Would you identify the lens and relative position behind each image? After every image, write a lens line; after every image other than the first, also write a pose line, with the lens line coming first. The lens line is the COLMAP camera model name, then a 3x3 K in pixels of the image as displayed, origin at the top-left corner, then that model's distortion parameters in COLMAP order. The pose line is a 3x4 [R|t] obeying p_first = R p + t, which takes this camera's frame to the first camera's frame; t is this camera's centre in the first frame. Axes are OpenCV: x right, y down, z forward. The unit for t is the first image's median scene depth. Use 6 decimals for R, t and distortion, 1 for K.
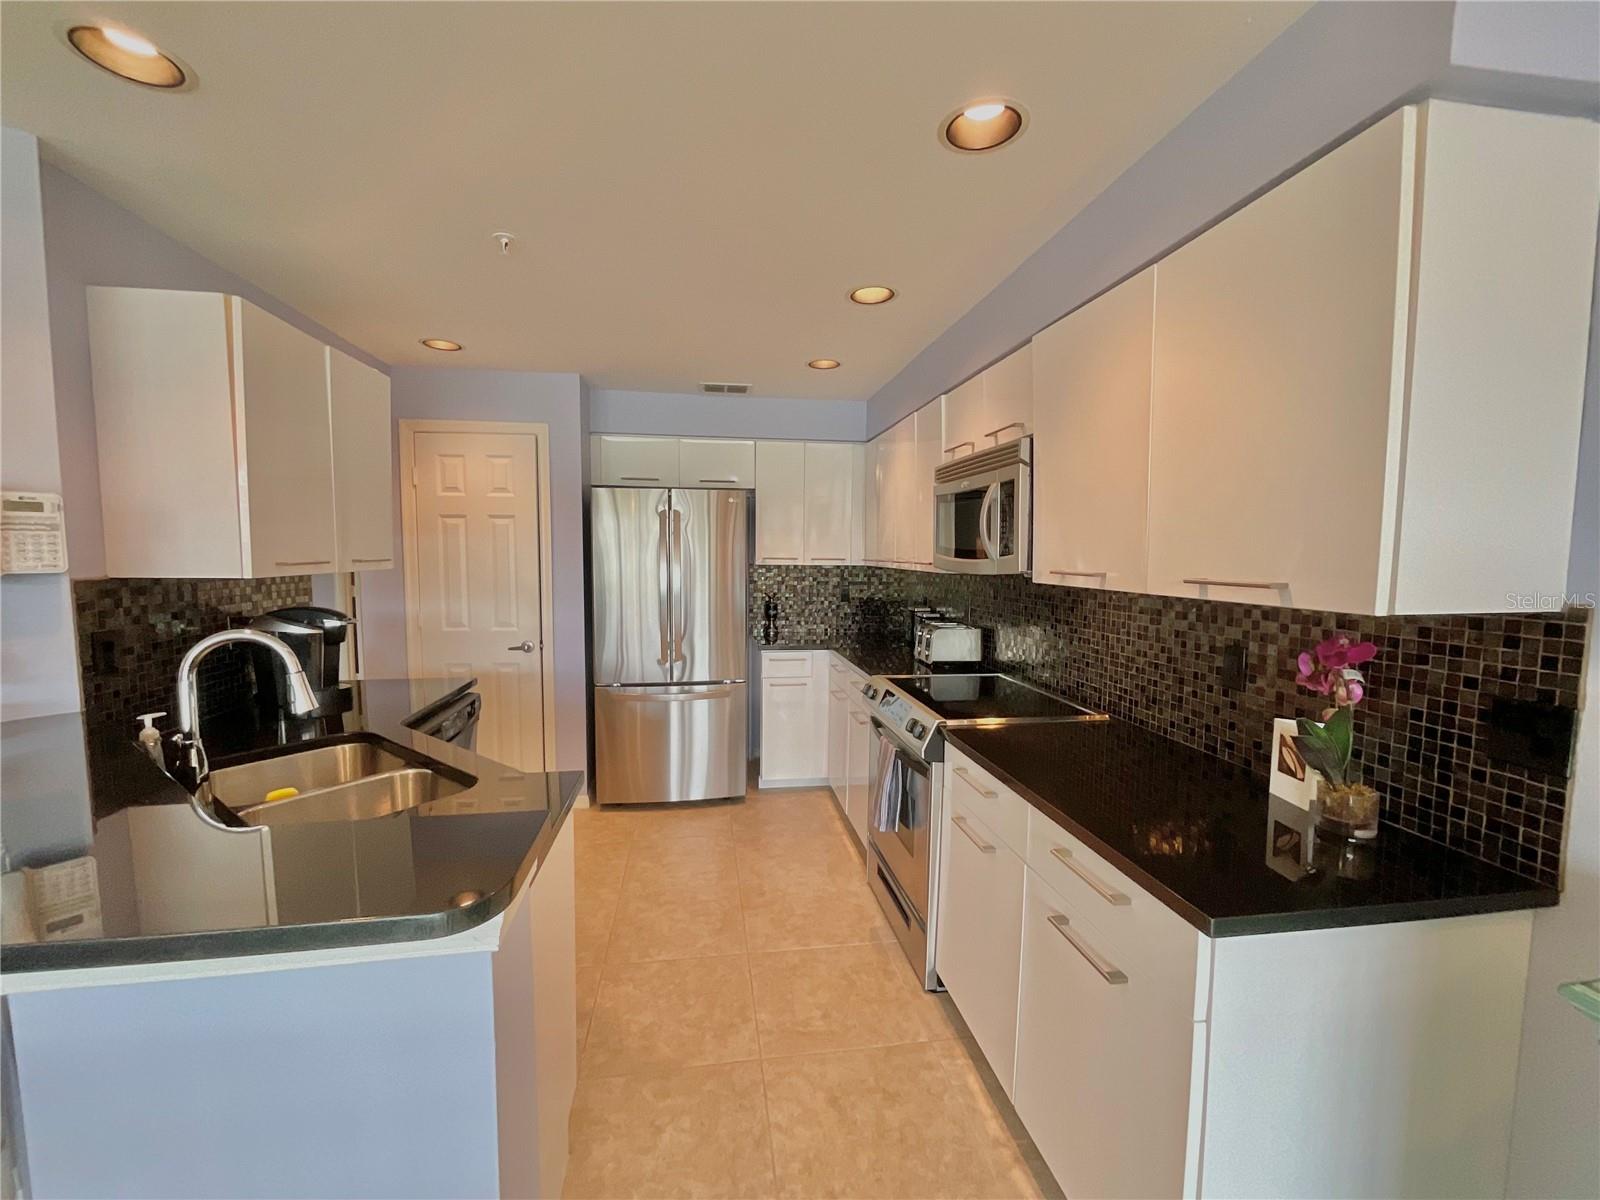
lens RADIAL K [[658.7, 0, 813.6], [0, 658.7, 605.7], [0, 0, 1]] dist [0.001357, 0.001962]
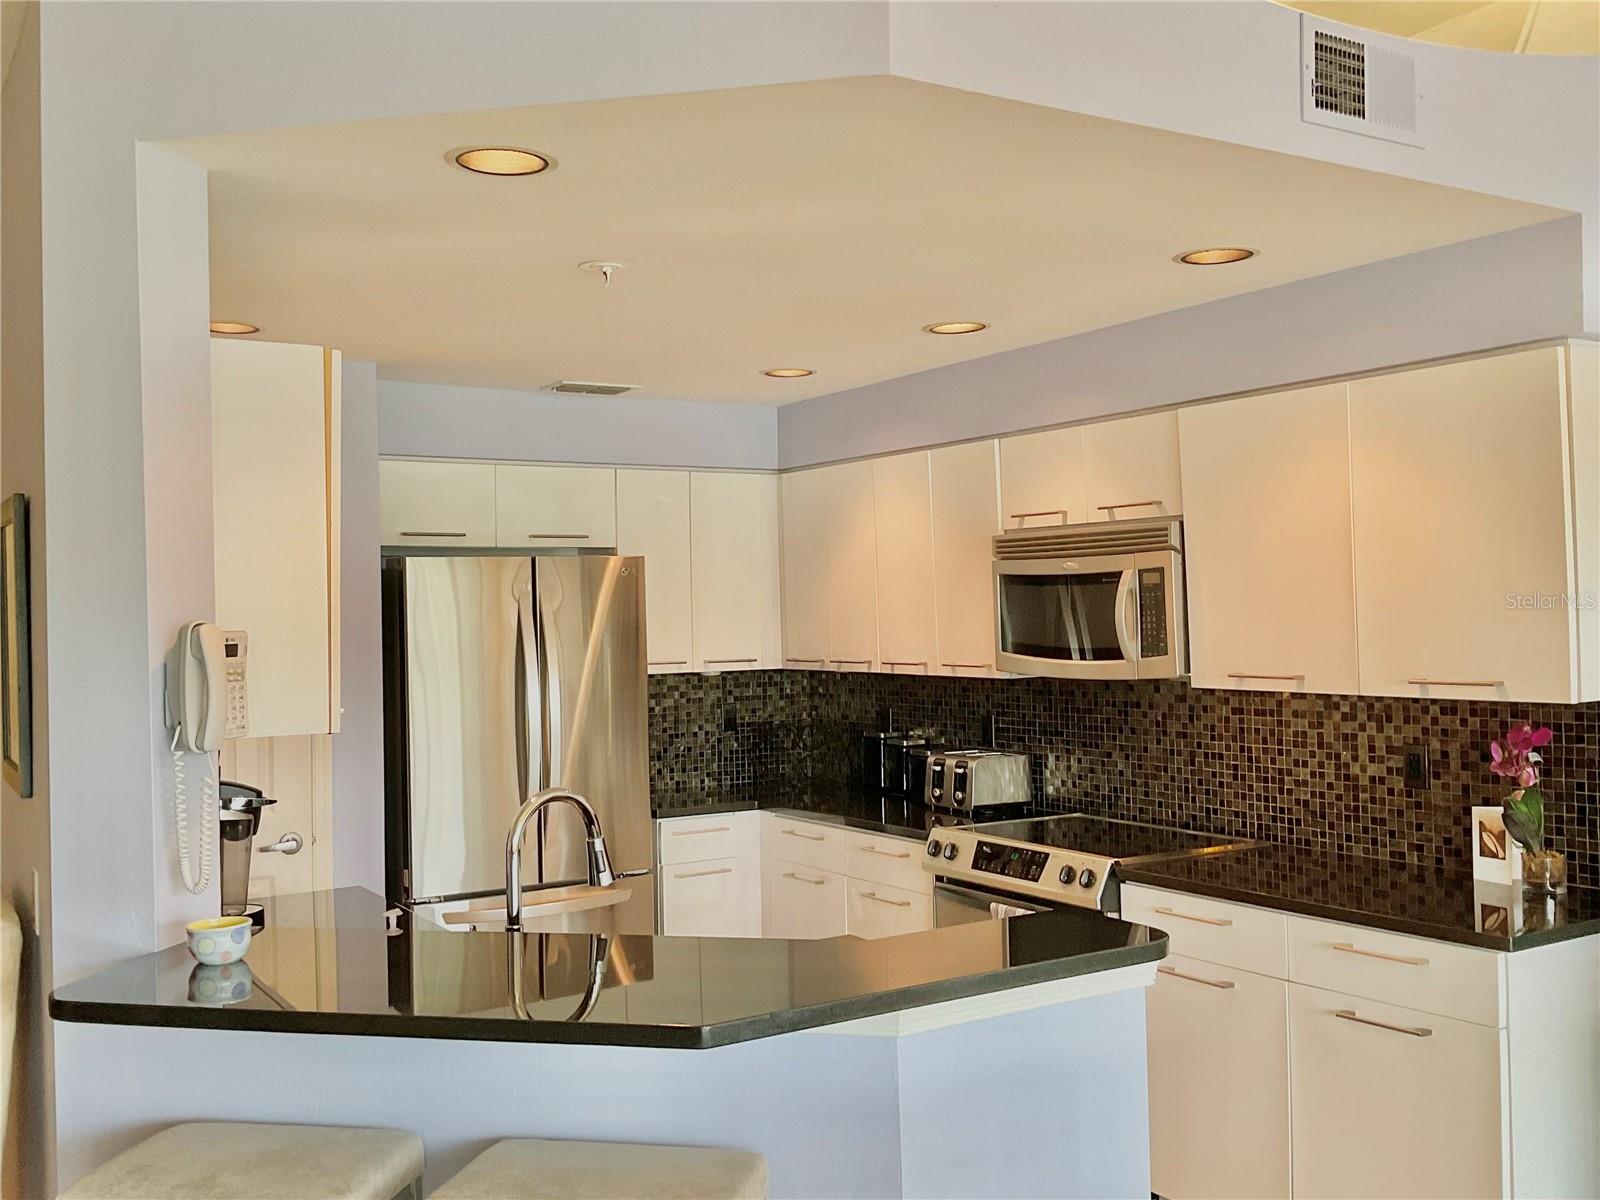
lens RADIAL K [[1542.8, 0, 790.1], [0, 1542.8, 590.1], [0, 0, 1]] dist [-0.026438, 0.000000]
pose [[0.924599, -0.020192, 0.380405, -0.897720], [0.057335, 0.994595, -0.086563, -0.018206], [-0.376601, 0.101847, 0.920760, -0.644689]]
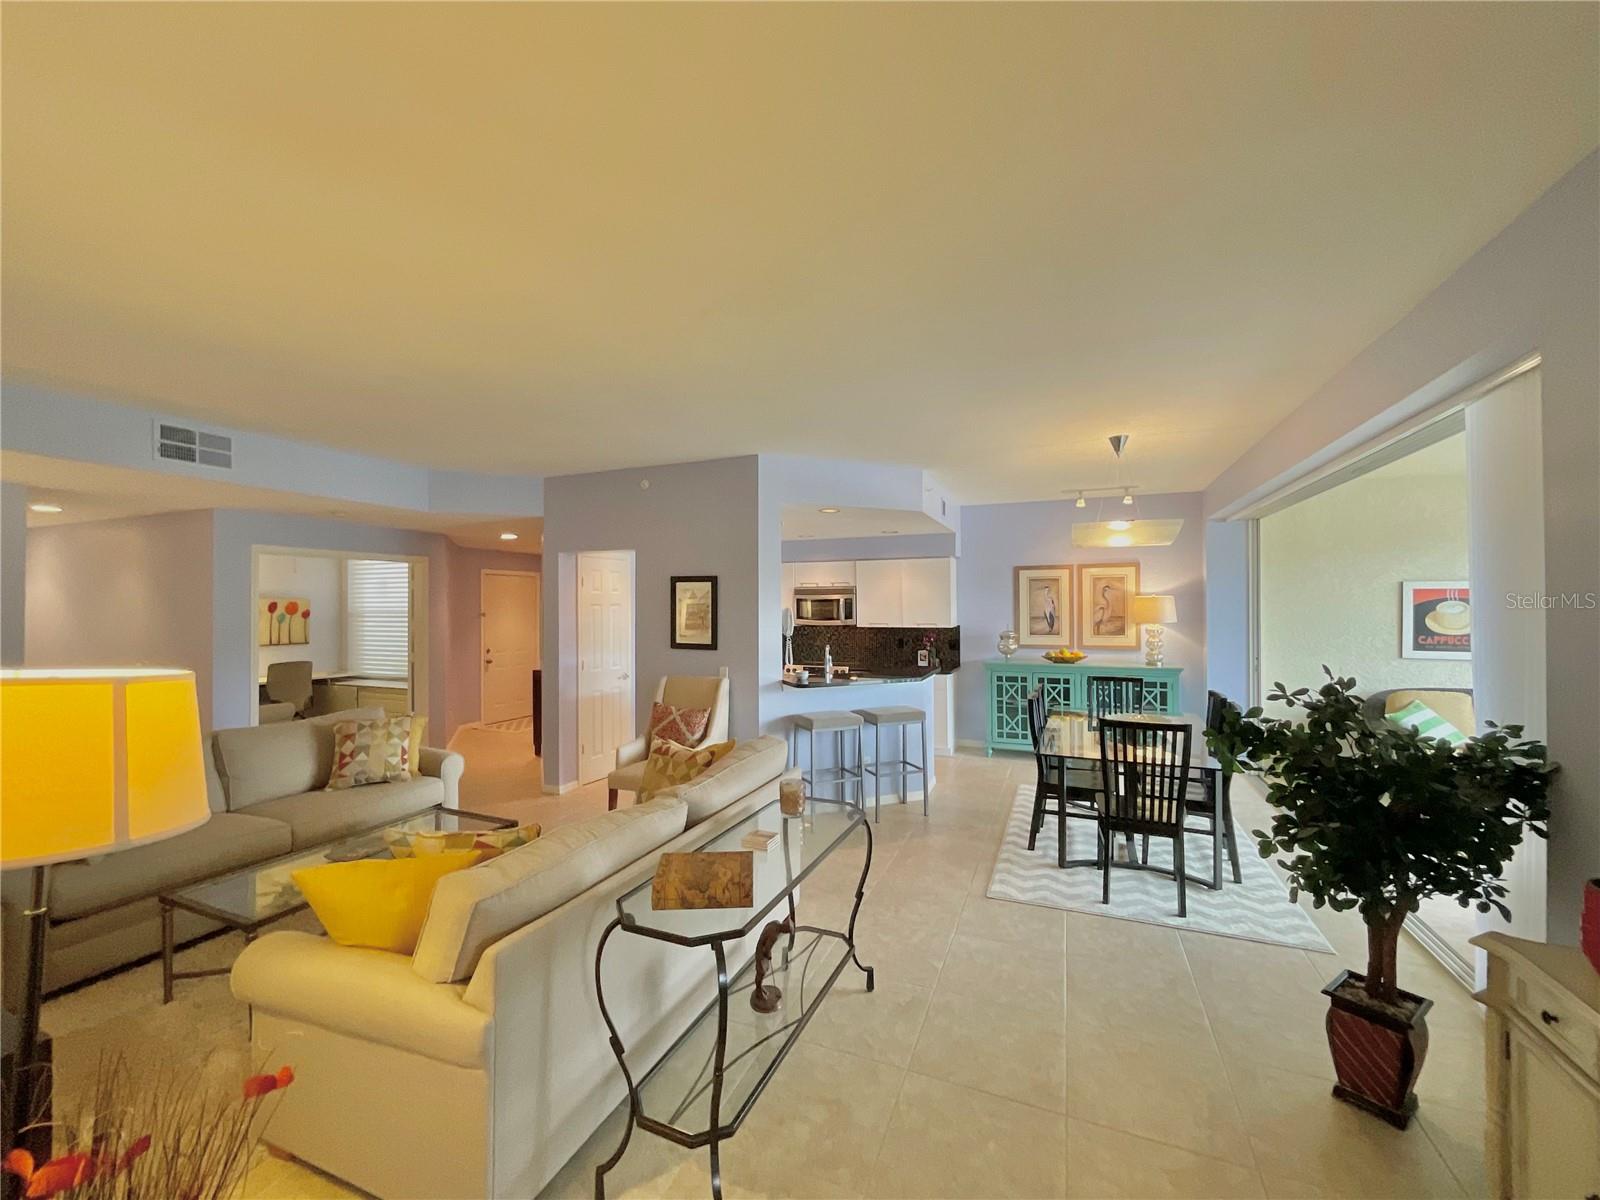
lens RADIAL K [[658.7, 0, 806.8], [0, 658.7, 605.7], [0, 0, 1]] dist [0.001357, 0.001962]
pose [[0.532728, -0.014795, 0.846157, -2.862990], [0.083124, 0.995927, -0.034920, -0.046312], [-0.842194, 0.088939, 0.531788, -0.698252]]
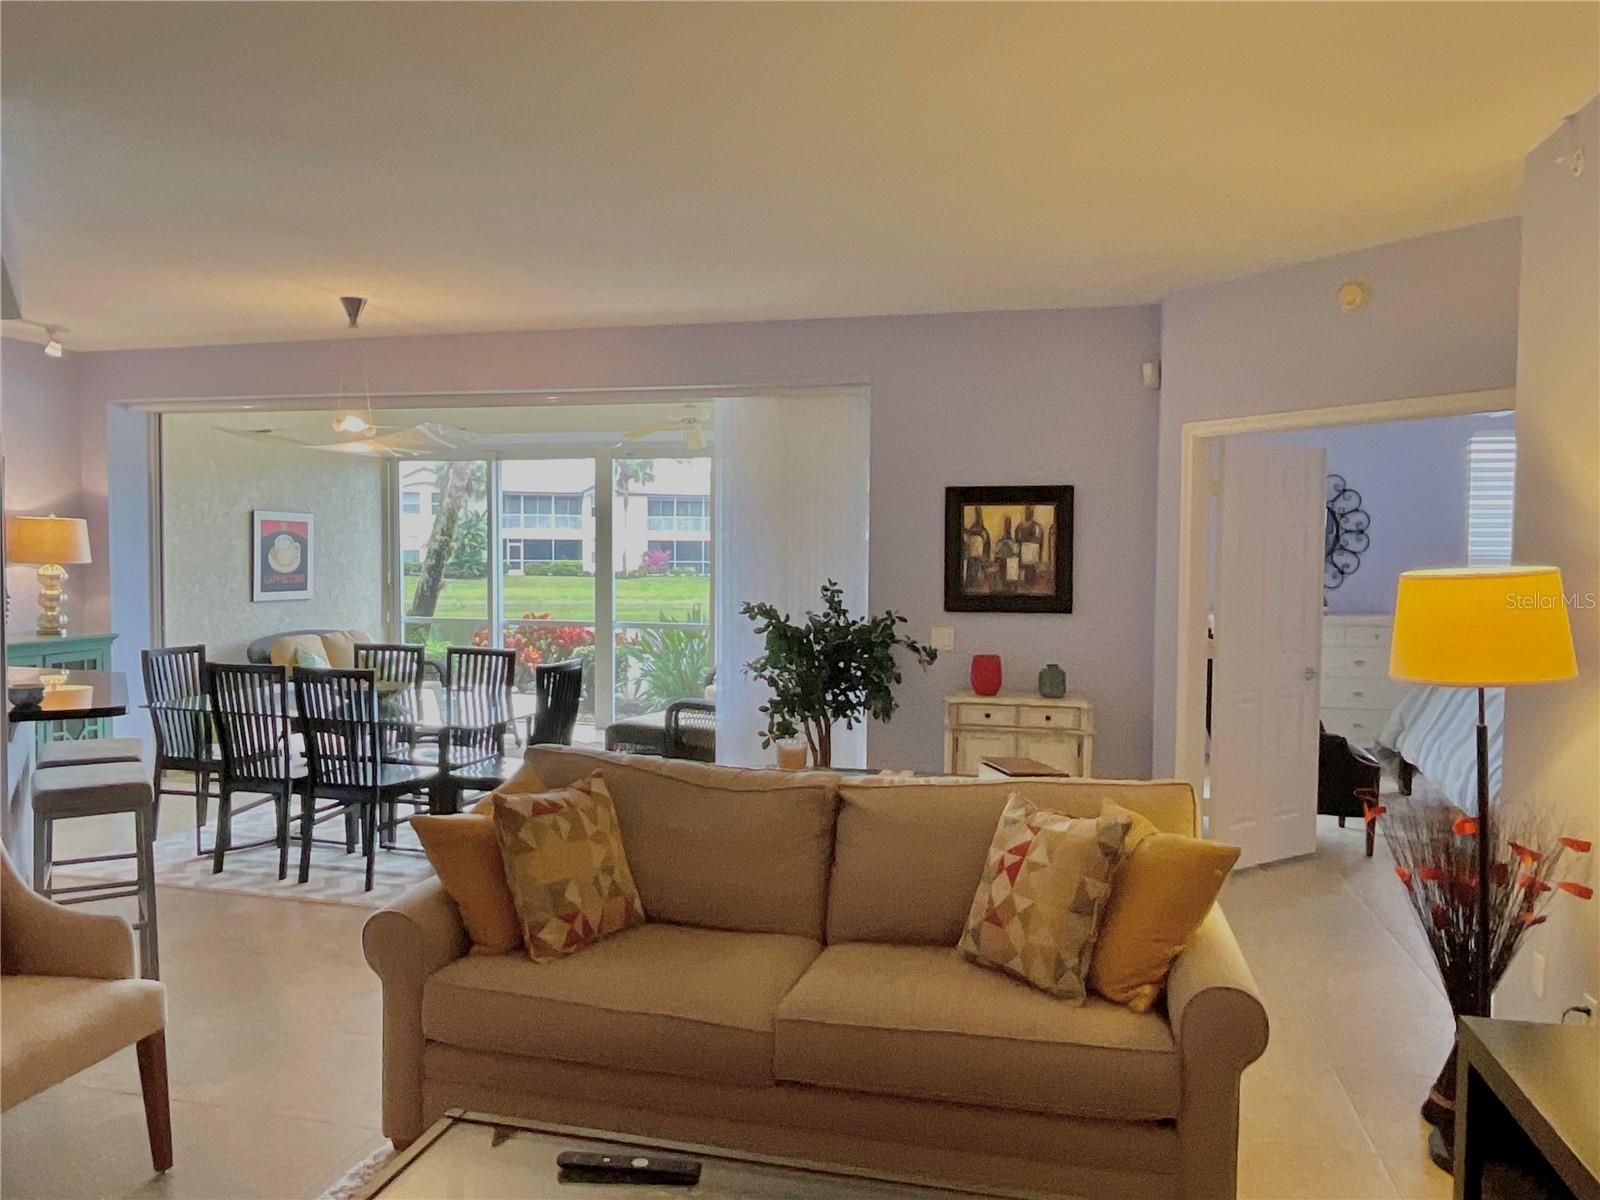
lens RADIAL K [[1150.2, 0, 800.0], [0, 1150.2, 605.4], [0, 0, 1]] dist [0.004488, -0.015389]
pose [[-0.916808, -0.039330, 0.397388, -2.530883], [0.013530, 0.991507, 0.129347, -0.208743], [-0.399100, 0.123963, -0.908489, 1.666301]]
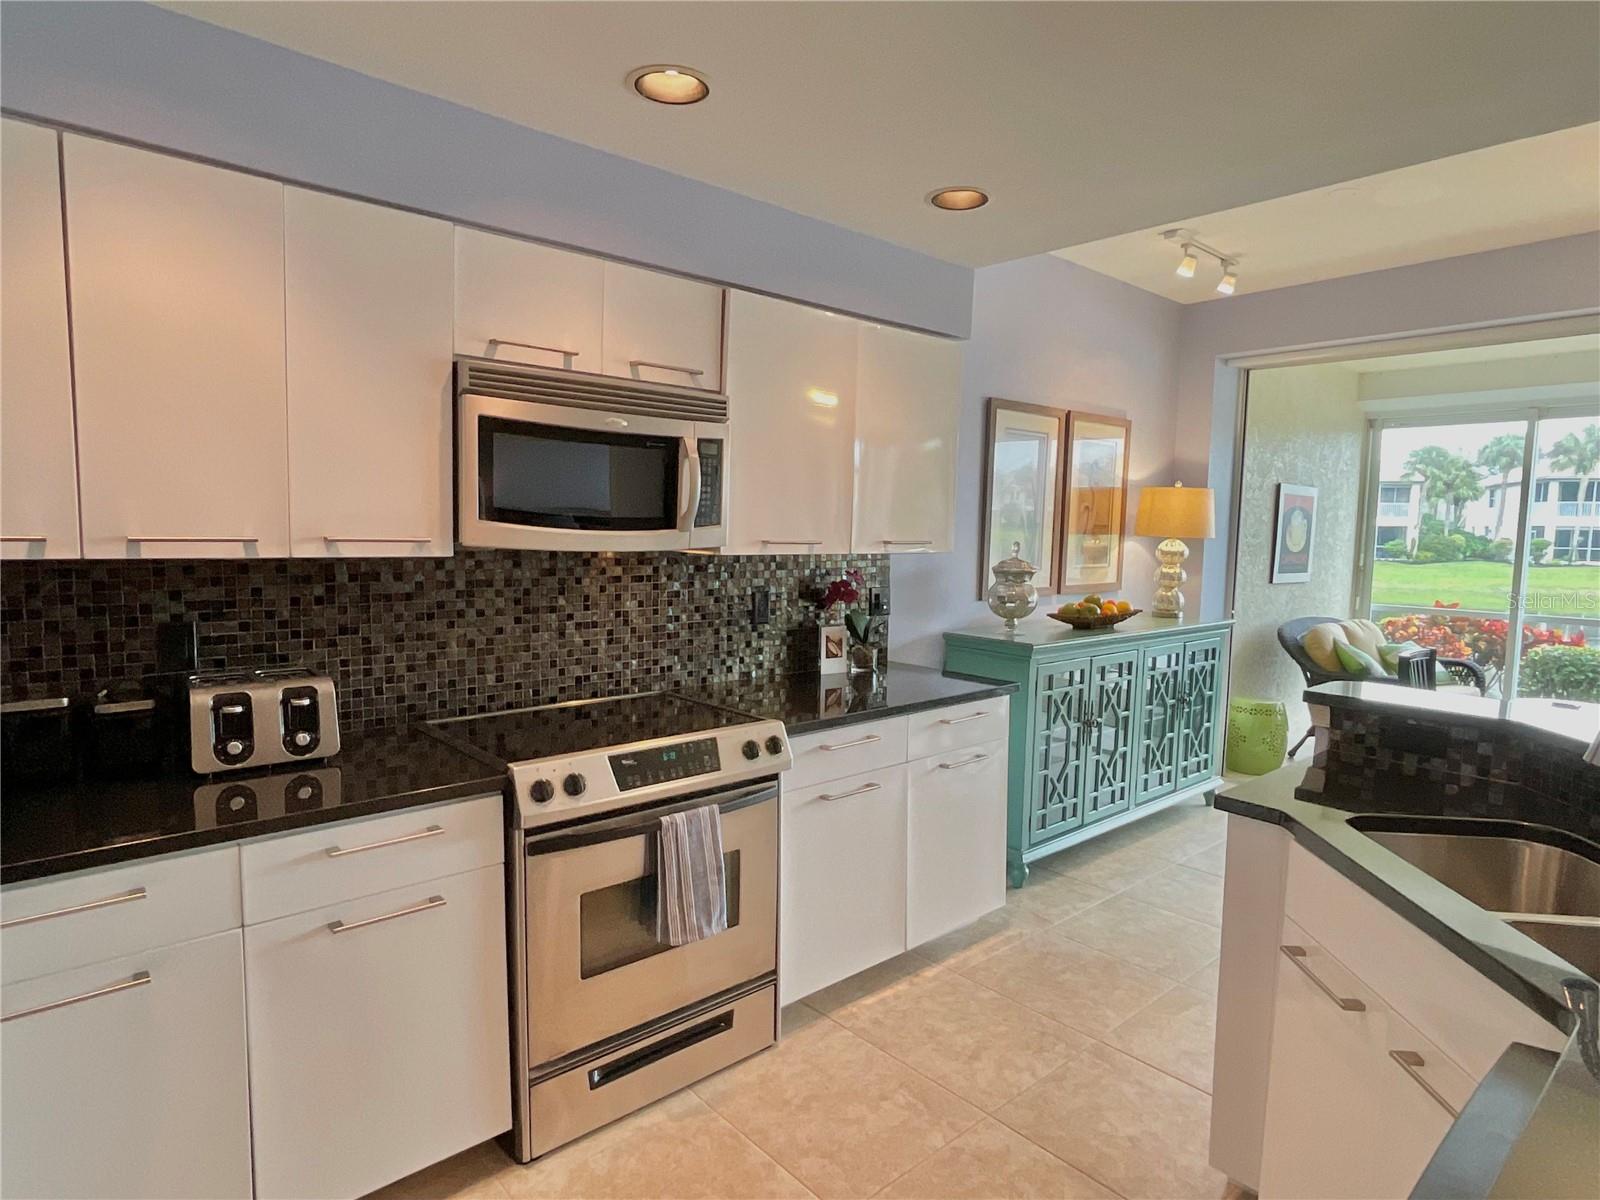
lens RADIAL K [[903.6, 0, 796.0], [0, 903.6, 606.1], [0, 0, 1]] dist [0.004690, -0.003708]
pose [[-0.529067, -0.097130, 0.843003, -0.788167], [0.046833, 0.988571, 0.143295, -0.139736], [-0.847287, 0.115293, -0.518471, 1.563707]]
